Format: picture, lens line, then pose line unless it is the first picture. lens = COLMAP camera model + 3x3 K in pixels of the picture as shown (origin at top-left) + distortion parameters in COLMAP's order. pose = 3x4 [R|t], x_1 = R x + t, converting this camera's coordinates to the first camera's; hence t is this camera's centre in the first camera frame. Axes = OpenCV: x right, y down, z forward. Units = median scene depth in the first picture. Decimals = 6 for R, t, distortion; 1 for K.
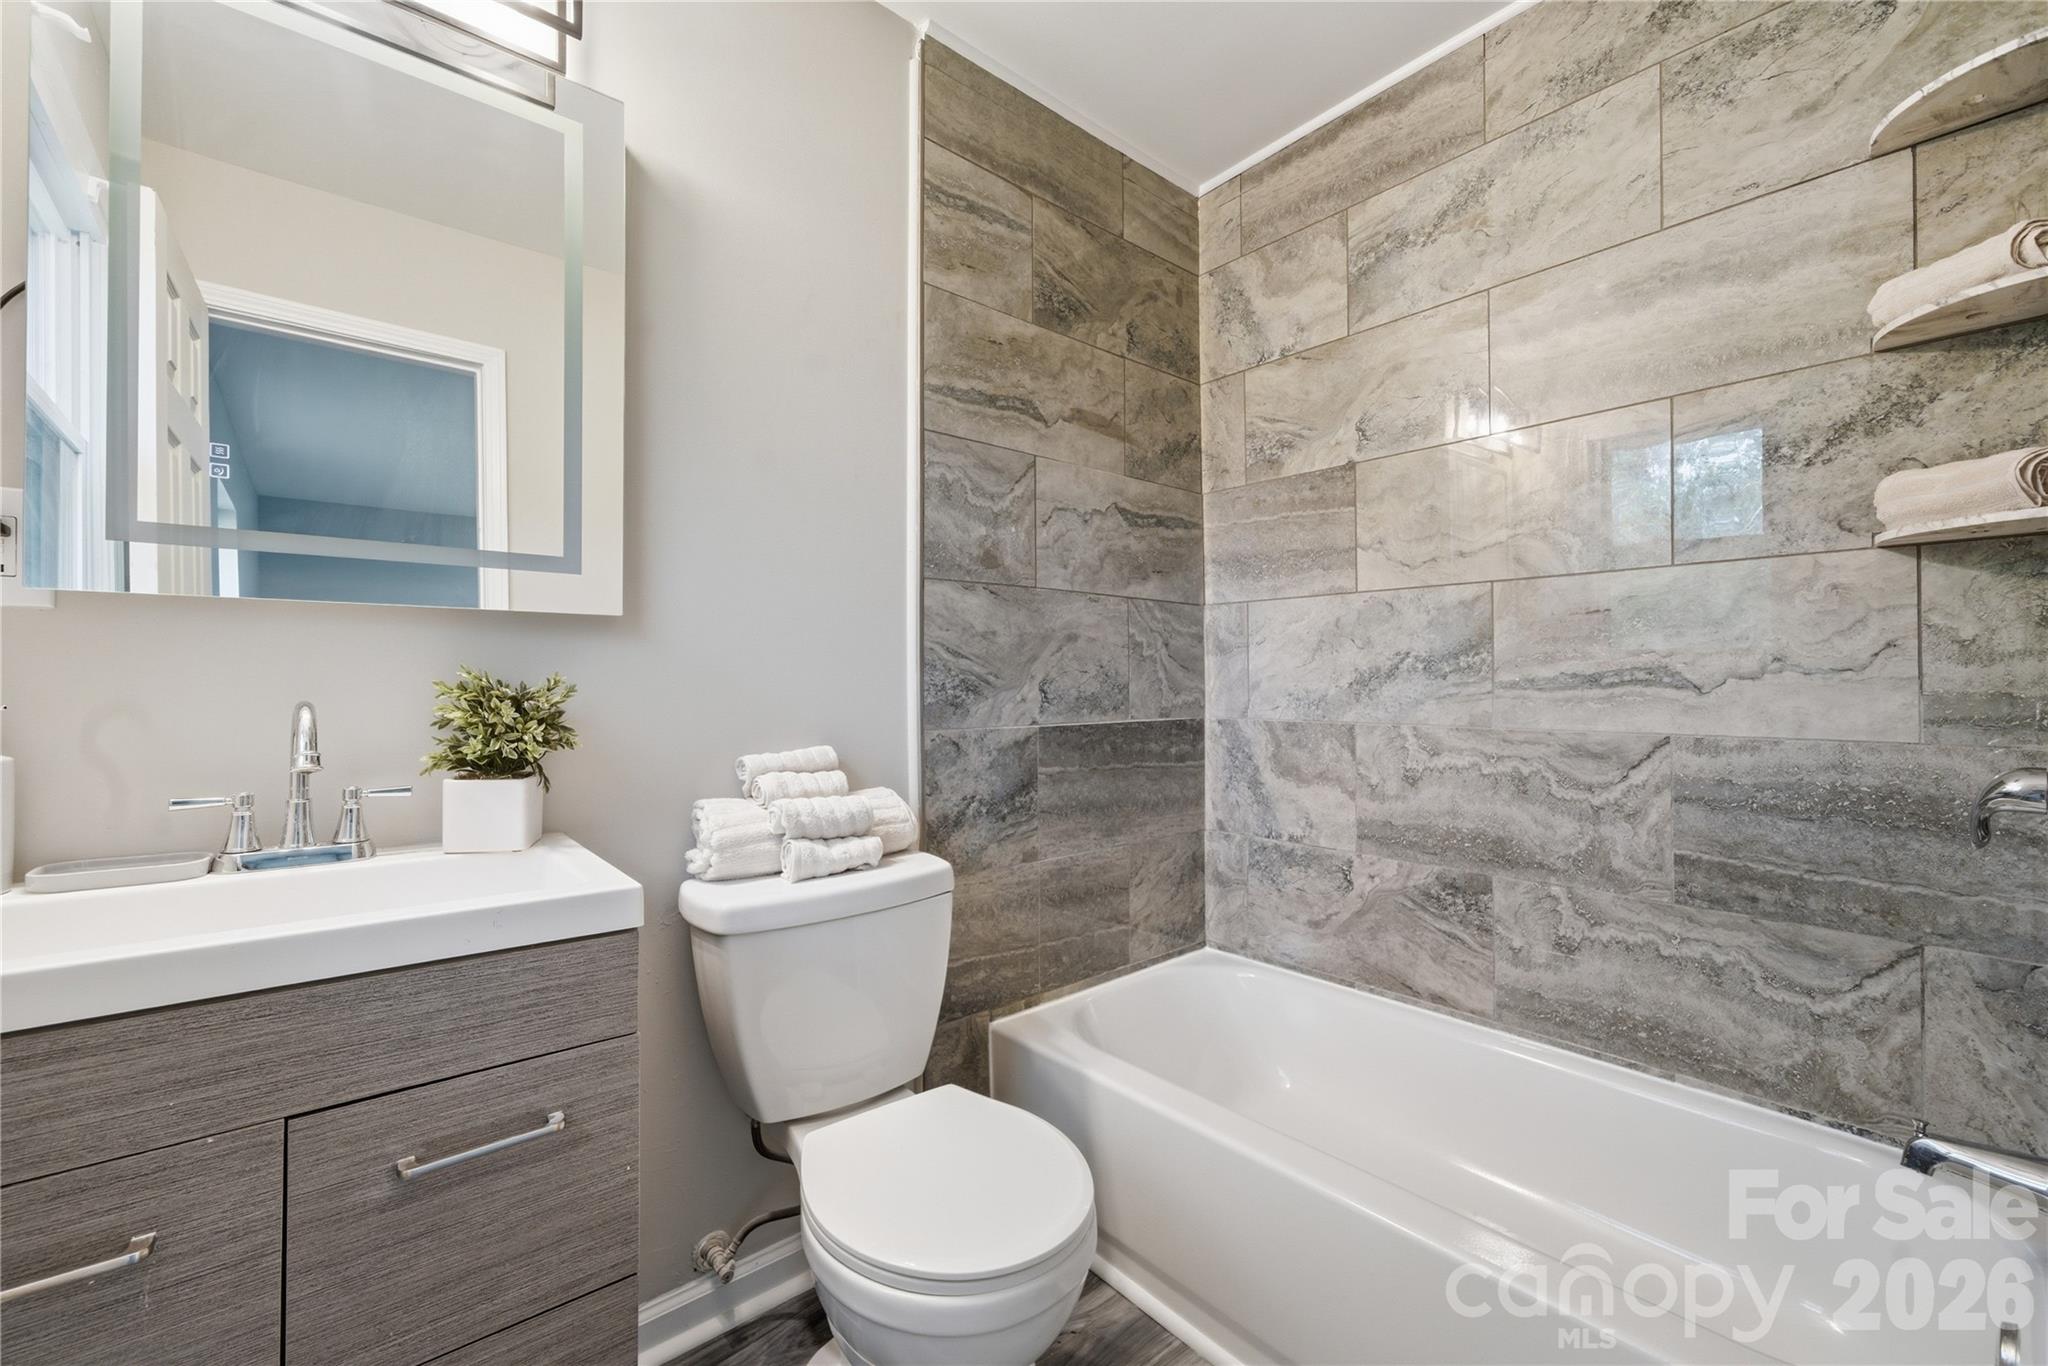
lens RADIAL K [[836.7, 0, 1020.9], [0, 836.7, 684.5], [0, 0, 1]] dist [-0.021318, 0.004028]
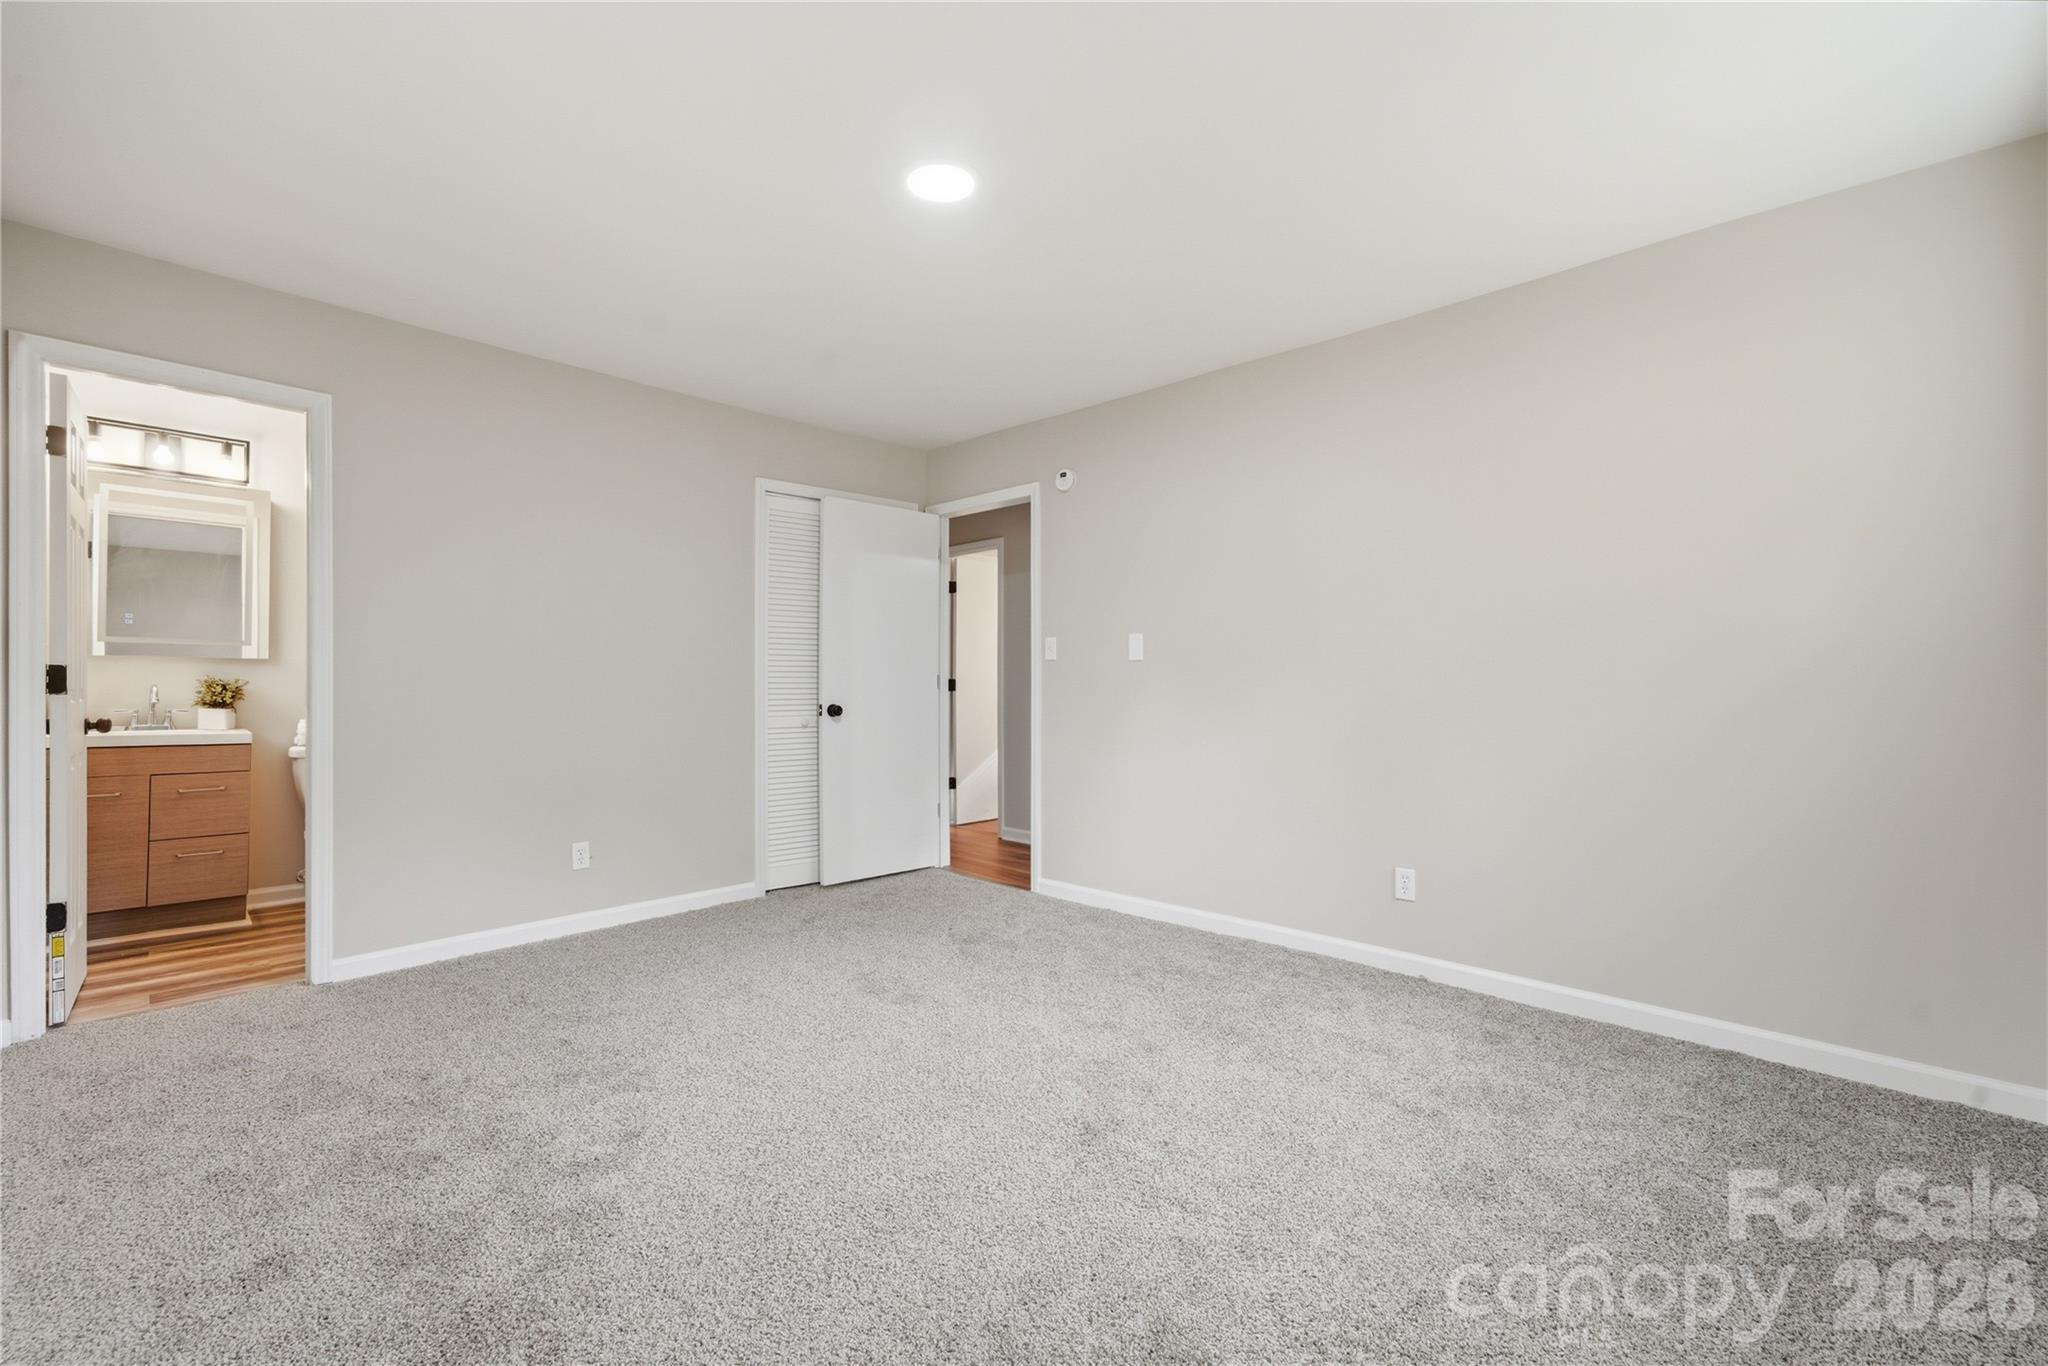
lens RADIAL K [[836.7, 0, 1021.7], [0, 836.7, 681.0], [0, 0, 1]] dist [-0.021318, 0.004028]
pose [[0.993603, 0.001373, 0.112922, 2.230407], [-0.000741, 0.999984, -0.005645, 0.019063], [-0.112928, 0.005526, 0.993588, -2.676275]]
